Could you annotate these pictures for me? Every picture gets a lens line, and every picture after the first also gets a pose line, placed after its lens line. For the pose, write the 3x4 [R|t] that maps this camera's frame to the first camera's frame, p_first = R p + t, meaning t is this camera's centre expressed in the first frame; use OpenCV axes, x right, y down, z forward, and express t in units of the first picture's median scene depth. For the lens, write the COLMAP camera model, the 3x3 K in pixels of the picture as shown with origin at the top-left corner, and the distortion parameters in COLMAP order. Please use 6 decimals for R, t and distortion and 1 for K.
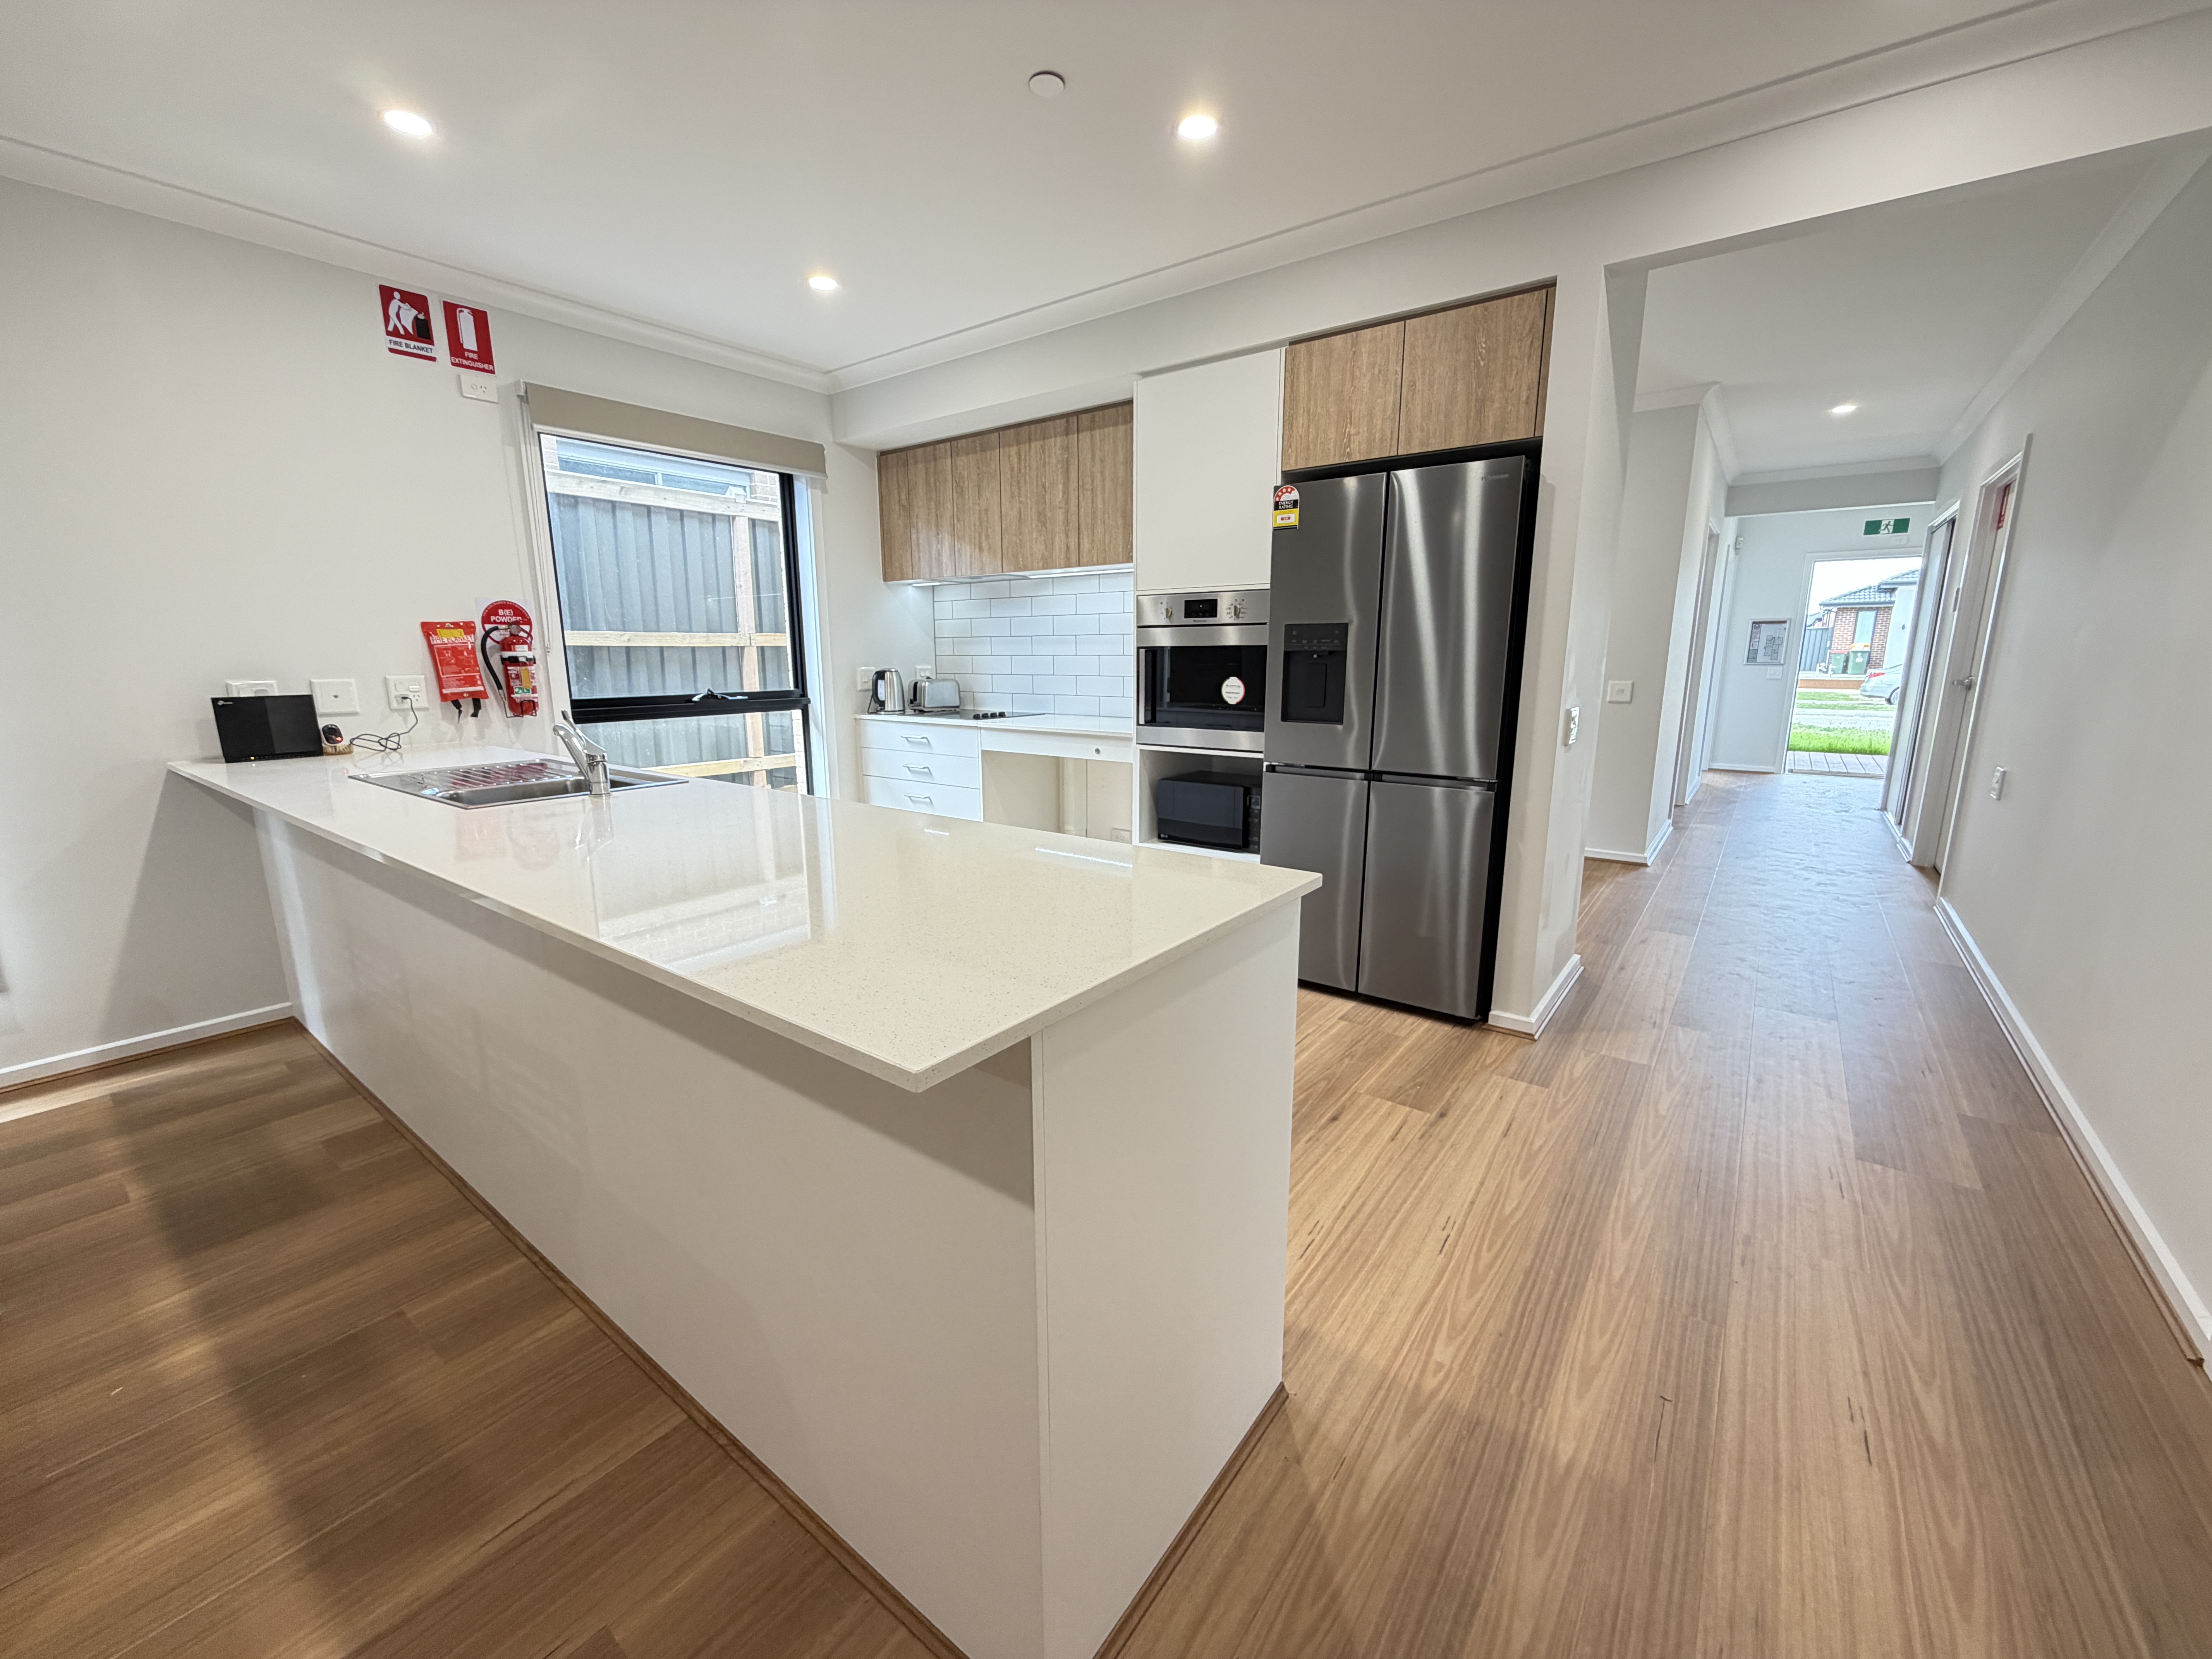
lens RADIAL K [[882.3, 0, 1099.7], [0, 882.3, 828.2], [0, 0, 1]] dist [0.000183, -0.000111]
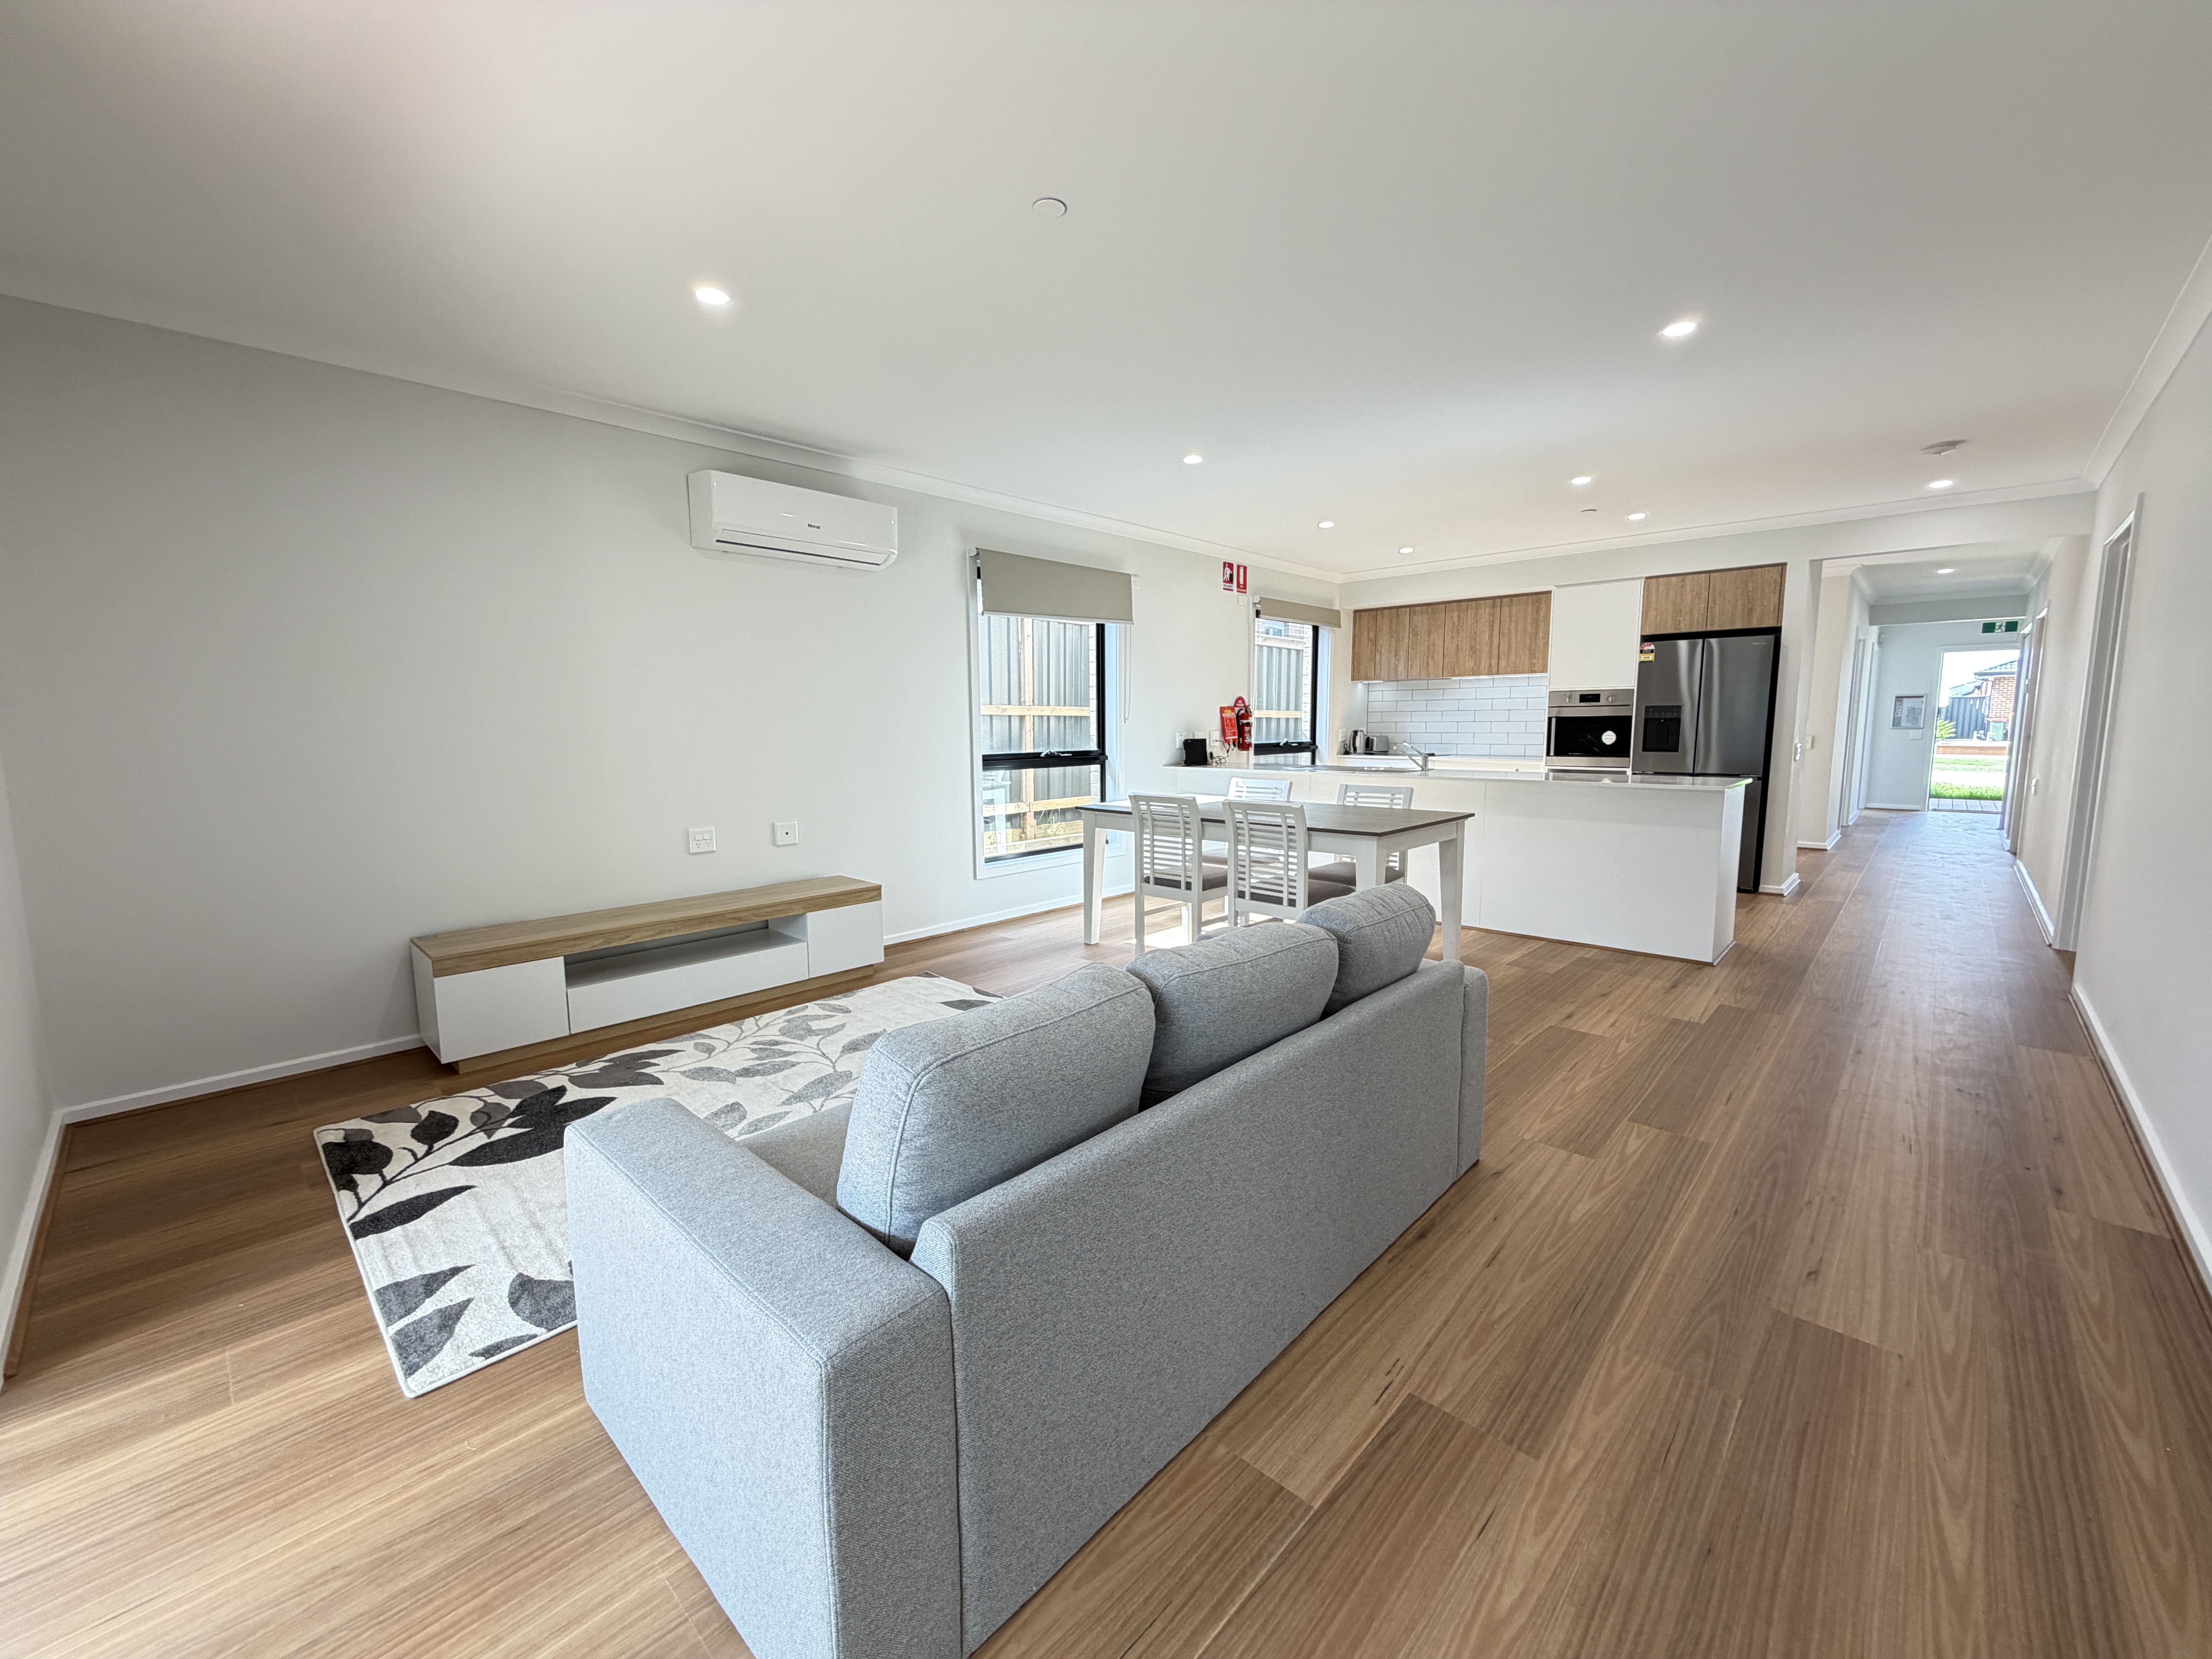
lens RADIAL K [[888.1, 0, 1101.9], [0, 888.1, 824.0], [0, 0, 1]] dist [0.002828, 0.000281]
pose [[0.994368, 0.009298, -0.105570, -0.810455], [-0.018131, 0.996383, -0.083019, 0.238169], [0.104416, 0.084466, 0.990940, -1.158003]]
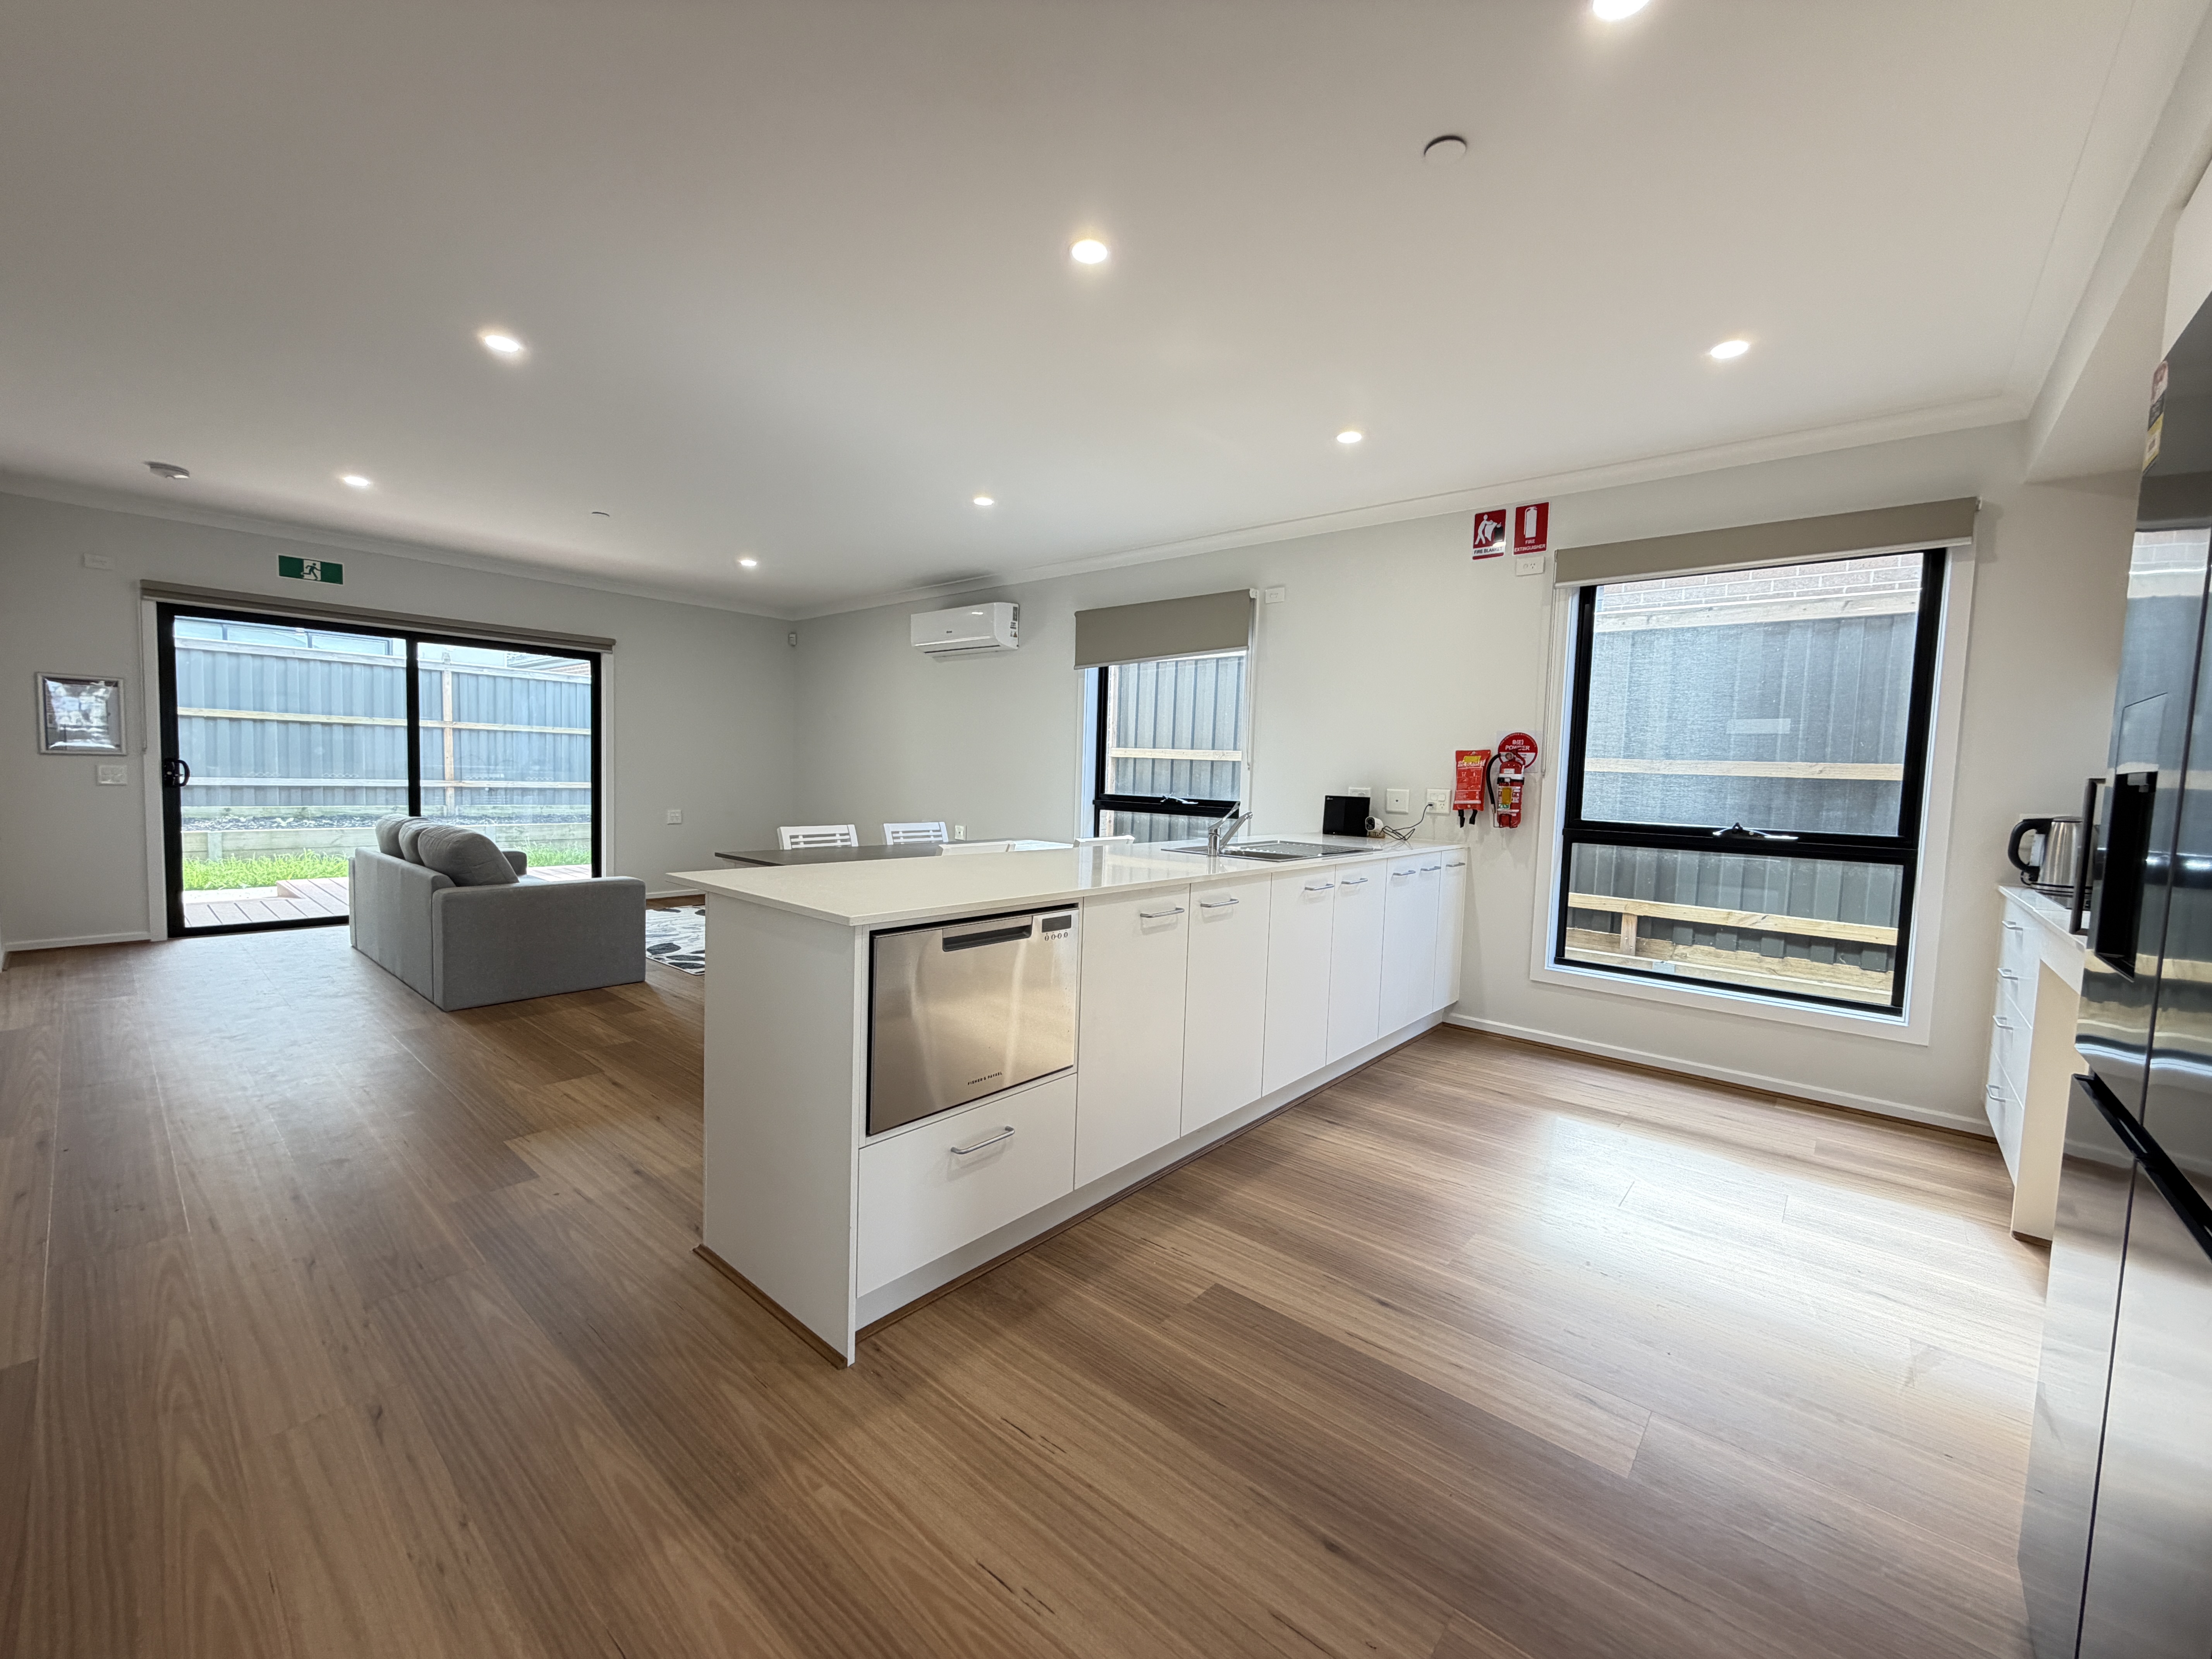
lens RADIAL K [[882.3, 0, 1099.7], [0, 882.3, 828.2], [0, 0, 1]] dist [0.000183, -0.000111]
pose [[-0.063817, 0.066727, -0.995728, 0.592708], [-0.229033, 0.970151, 0.079692, -0.100949], [0.971324, 0.233140, -0.046629, 0.555291]]
